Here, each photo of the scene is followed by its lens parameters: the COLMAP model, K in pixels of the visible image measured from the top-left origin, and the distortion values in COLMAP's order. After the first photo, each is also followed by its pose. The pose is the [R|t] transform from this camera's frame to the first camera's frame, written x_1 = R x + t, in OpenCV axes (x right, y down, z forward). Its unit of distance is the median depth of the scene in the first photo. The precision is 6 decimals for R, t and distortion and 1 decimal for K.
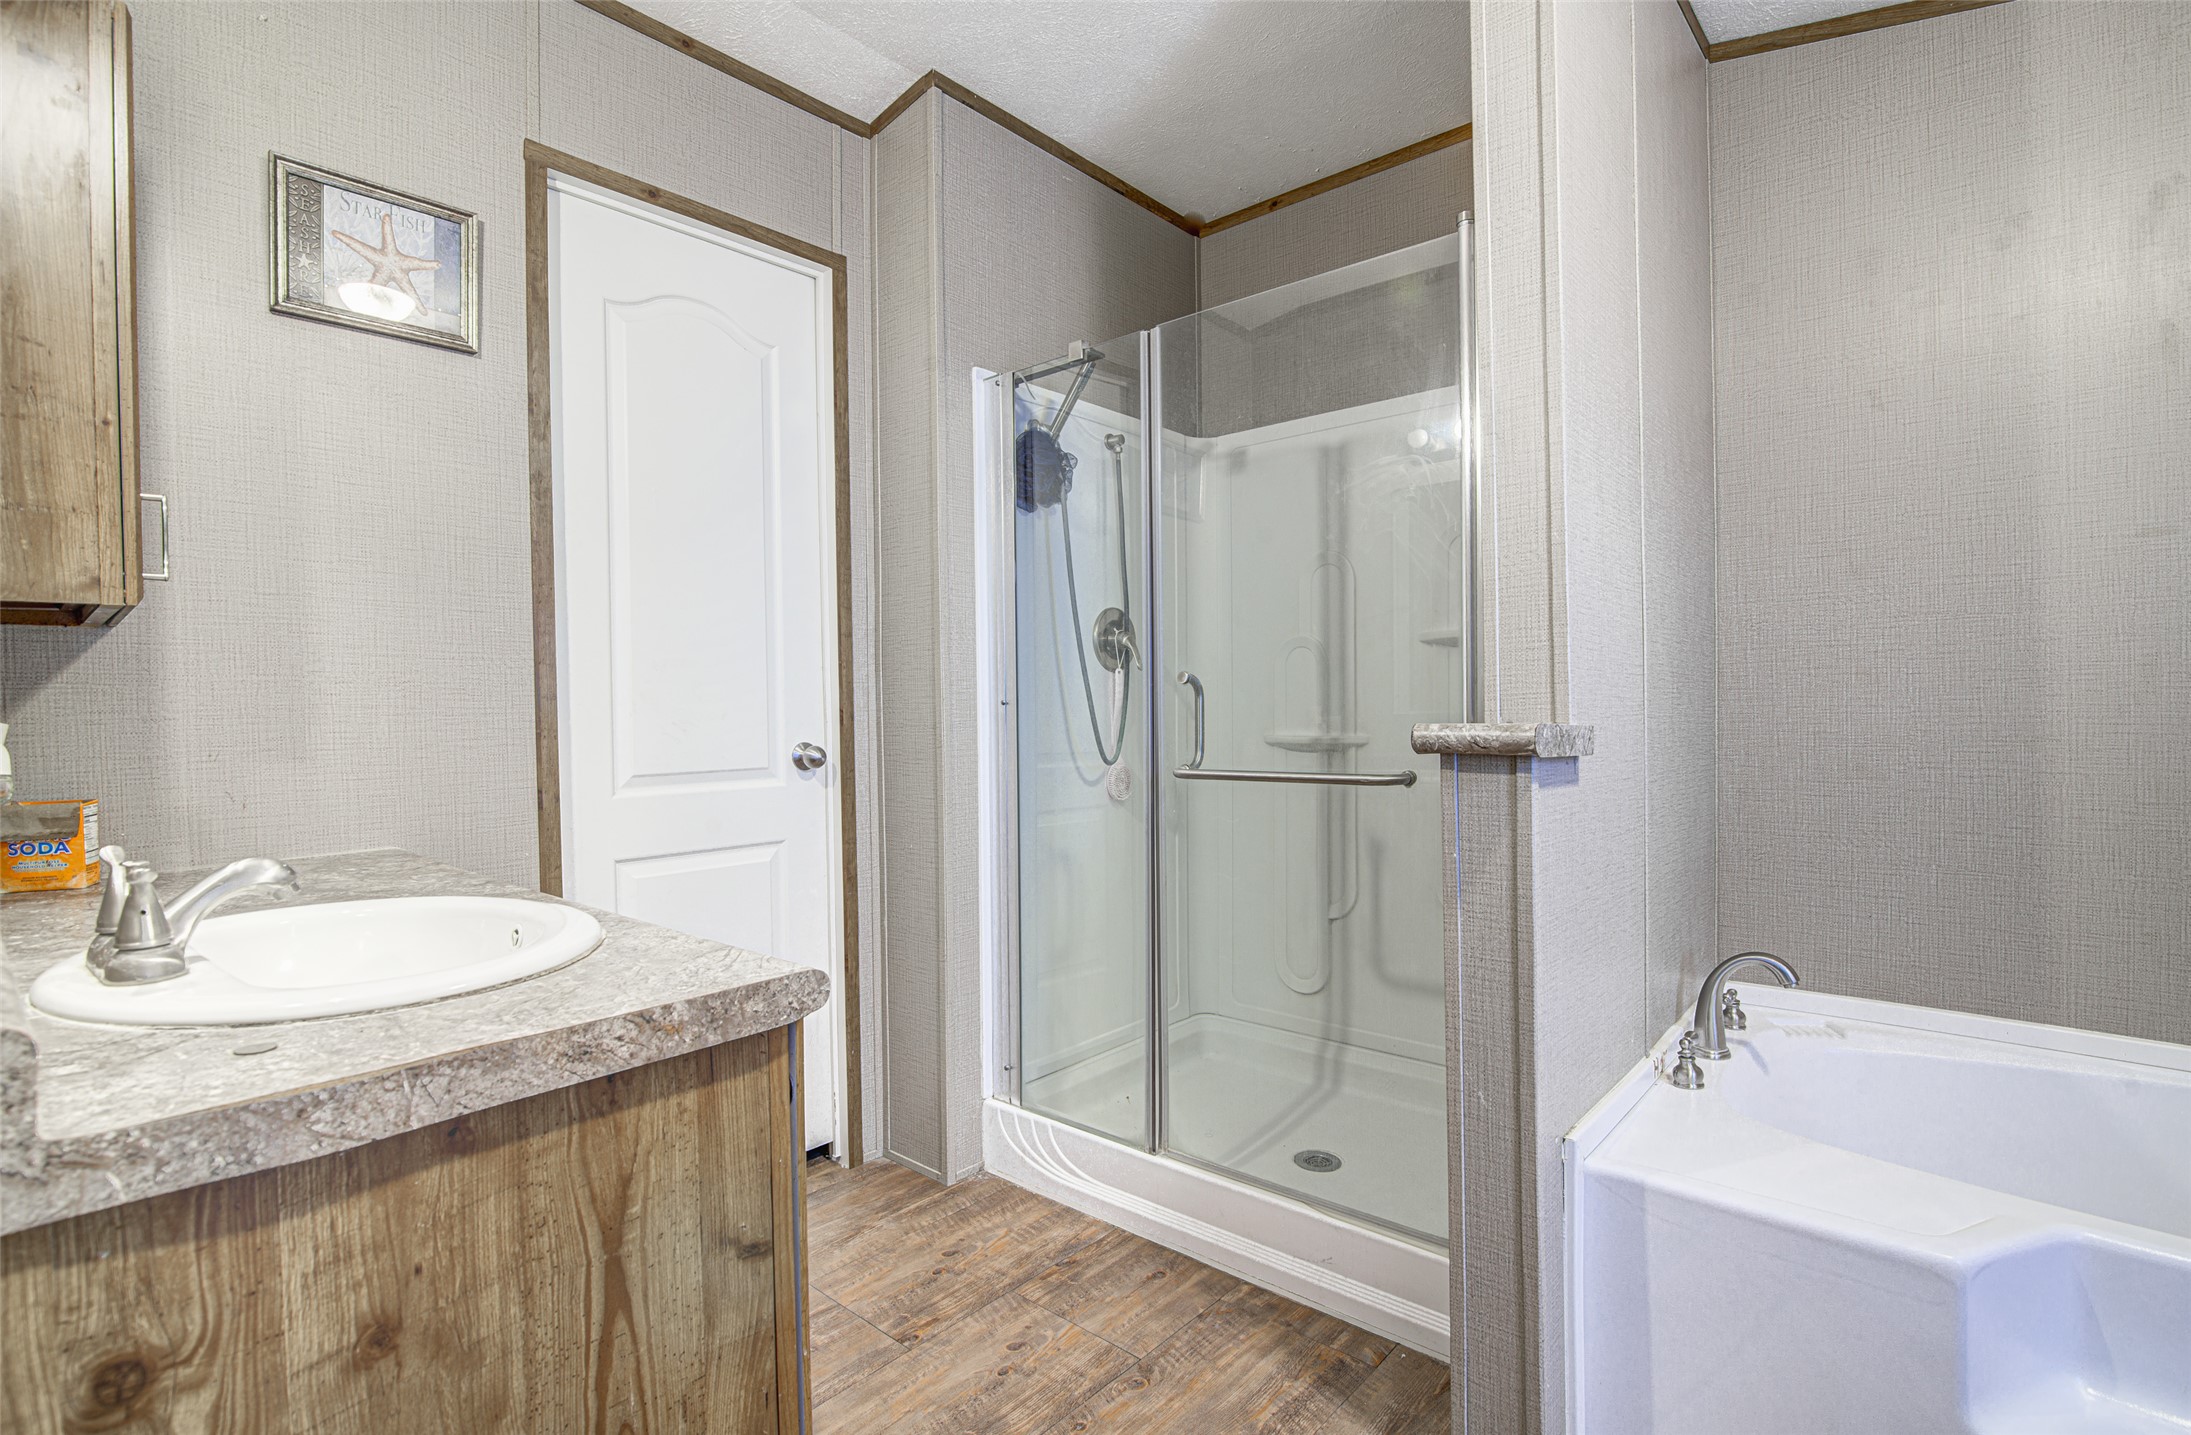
lens RADIAL K [[1034.3, 0, 1095.5], [0, 1034.3, 717.5], [0, 0, 1]] dist [-0.001648, -0.000304]
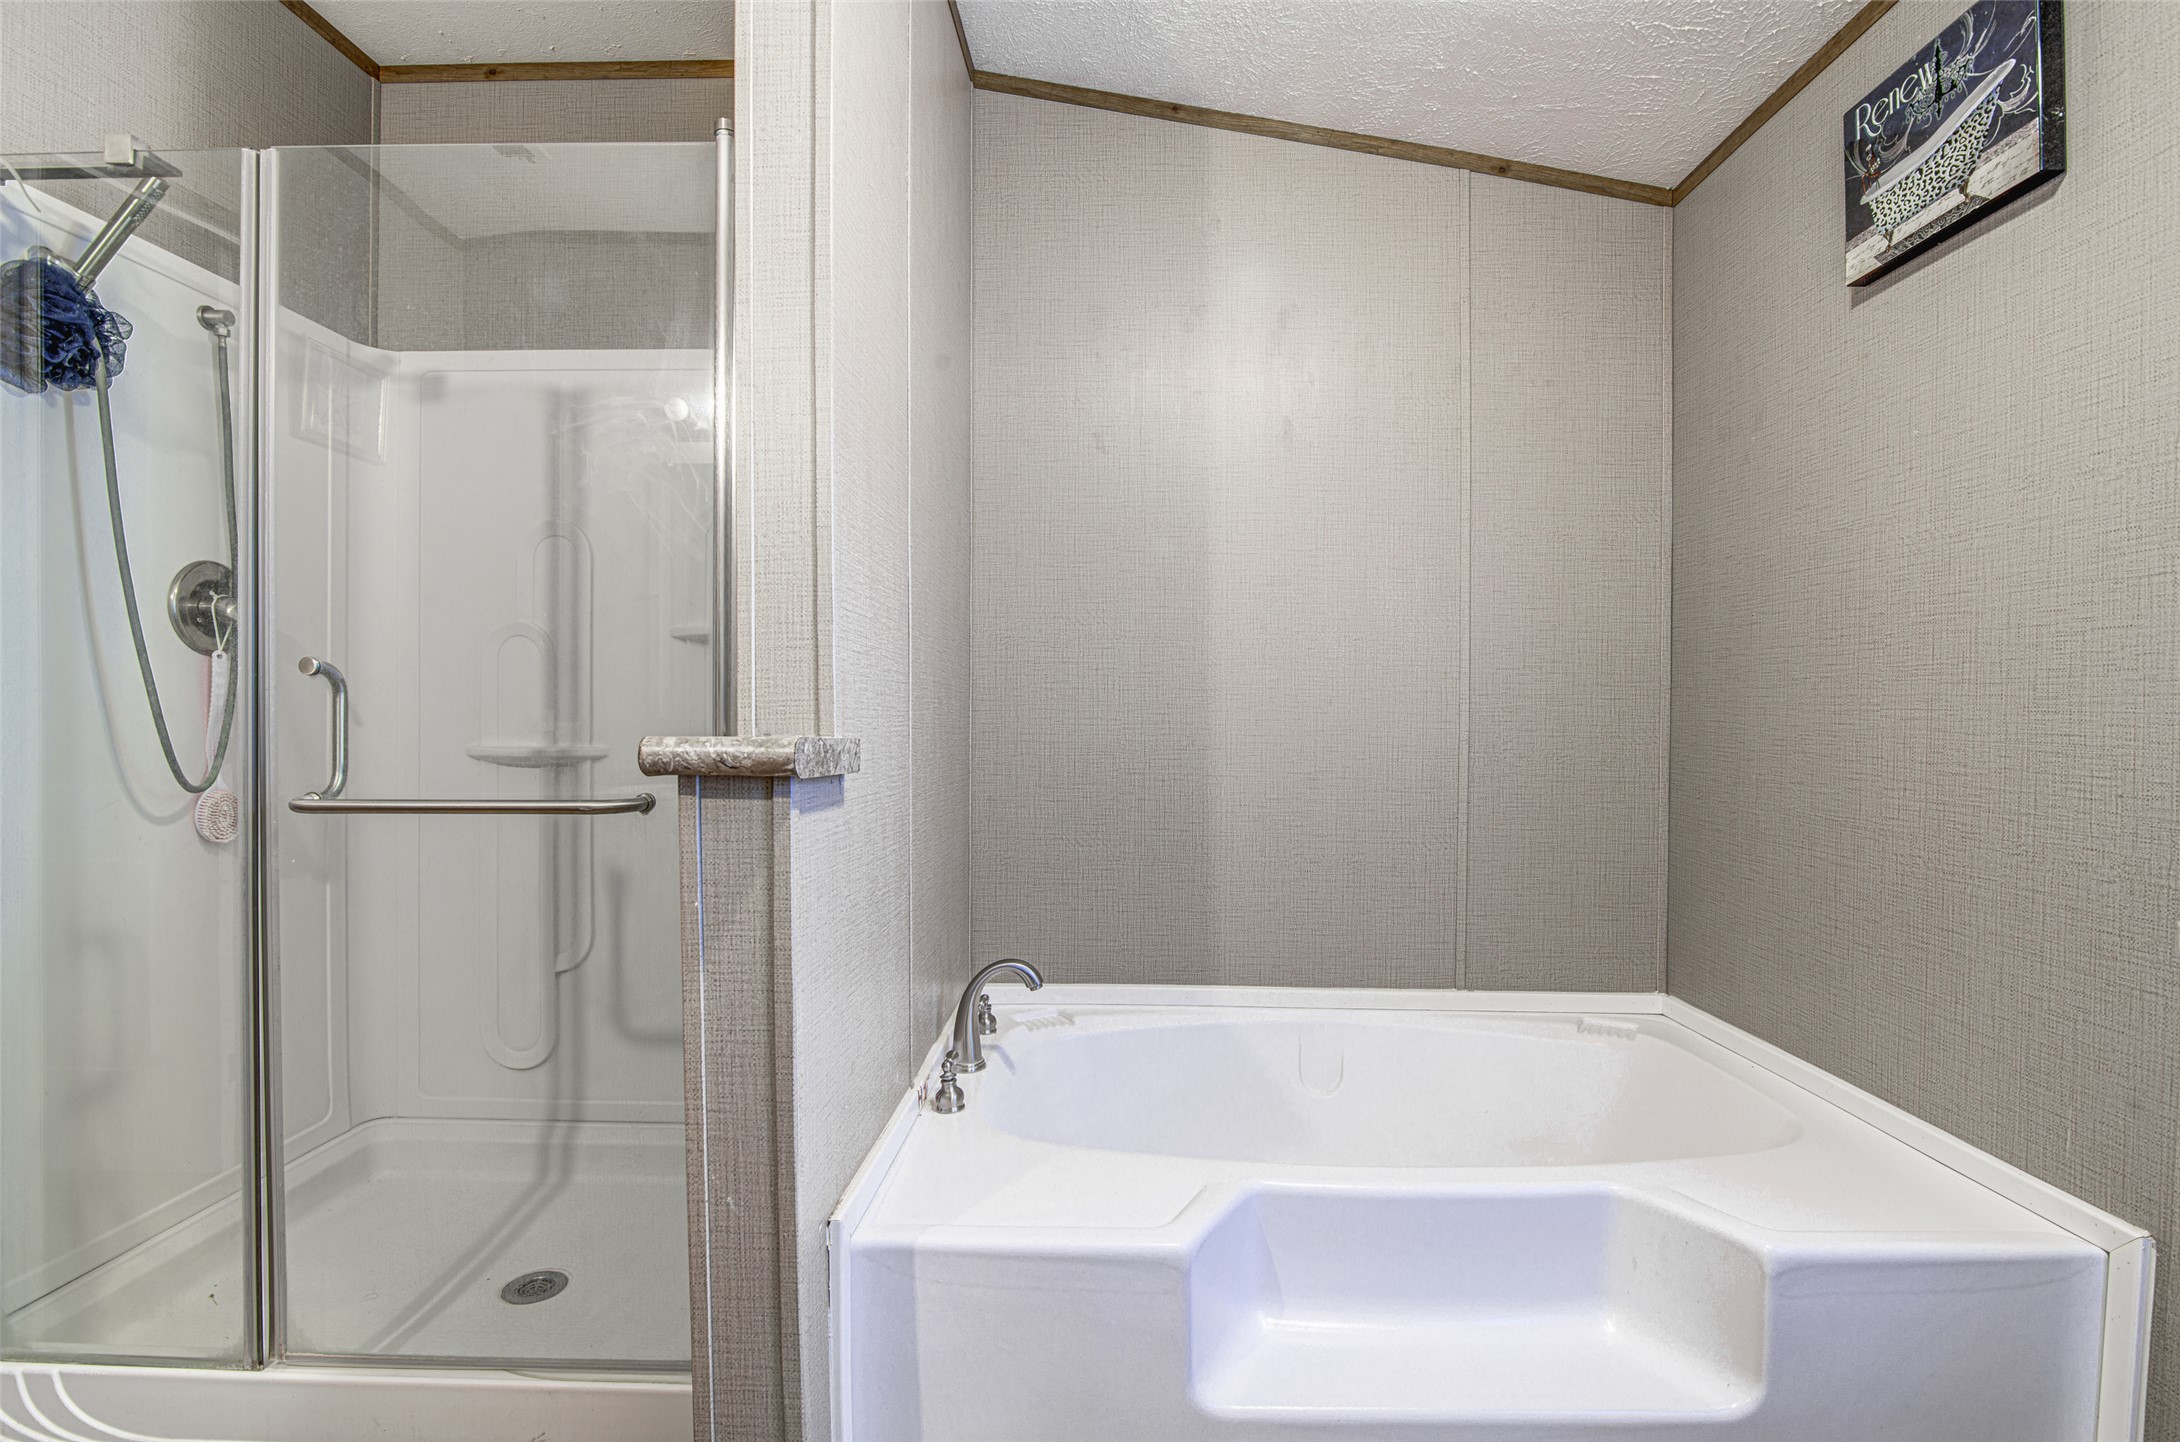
lens RADIAL K [[980.1, 0, 1132.2], [0, 980.1, 732.0], [0, 0, 1]] dist [-0.046209, 0.008634]
pose [[0.747756, 0.001346, 0.663972, 0.087034], [-0.008481, 0.999936, 0.007525, -0.004990], [-0.663919, -0.011258, 0.747720, 0.190331]]
